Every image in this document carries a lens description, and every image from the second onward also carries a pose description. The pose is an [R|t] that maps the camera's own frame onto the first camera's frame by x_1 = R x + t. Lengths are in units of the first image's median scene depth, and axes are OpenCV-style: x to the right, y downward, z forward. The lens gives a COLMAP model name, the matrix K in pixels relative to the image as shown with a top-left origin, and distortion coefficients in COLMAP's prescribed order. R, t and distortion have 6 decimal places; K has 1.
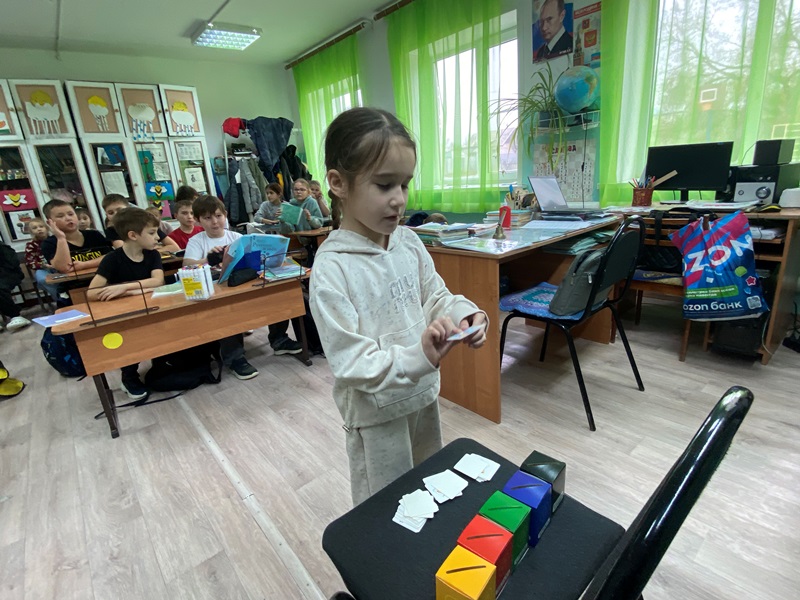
lens RADIAL K [[403.5, 0, 410.1], [0, 403.5, 303.4], [0, 0, 1]] dist [-0.017921, -0.005918]
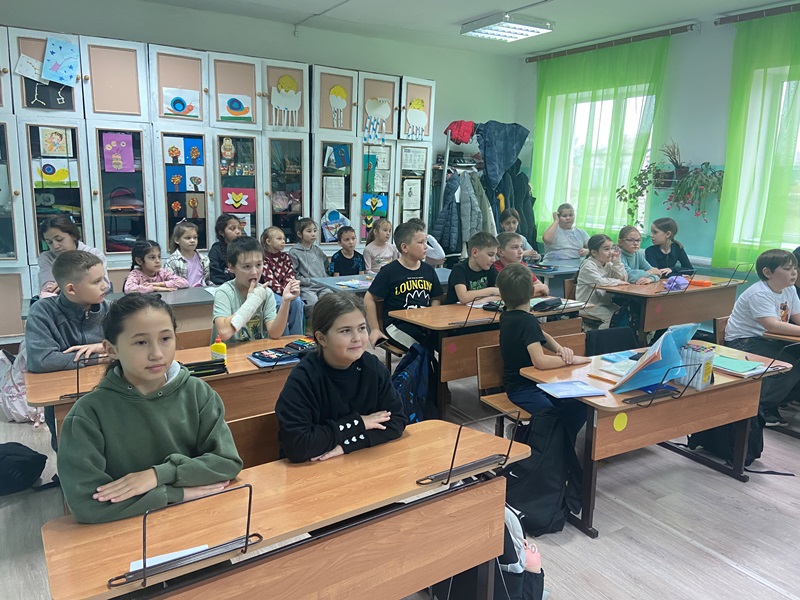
lens RADIAL K [[590.0, 0, 398.7], [0, 590.0, 297.0], [0, 0, 1]] dist [0.099139, -0.124457]
pose [[0.980973, 0.130315, -0.143909, -0.425014], [-0.144703, 0.984955, -0.094472, 0.005510], [0.129432, 0.113498, 0.985071, -0.147639]]
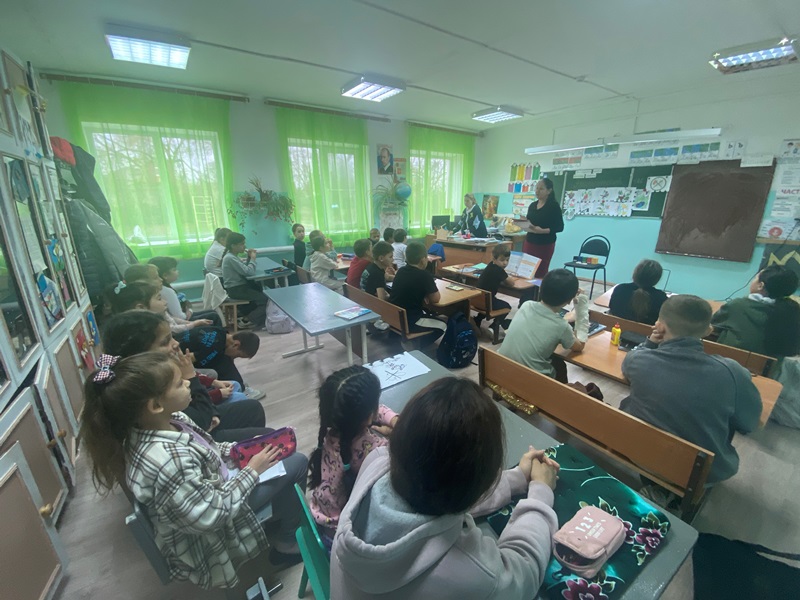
lens RADIAL K [[315.7, 0, 391.2], [0, 315.7, 310.8], [0, 0, 1]] dist [-0.030584, -0.002700]
pose [[0.121048, -0.250860, 0.960425, -1.046715], [0.311369, 0.928304, 0.203227, -0.162948], [-0.942548, 0.274446, 0.190479, 0.563923]]
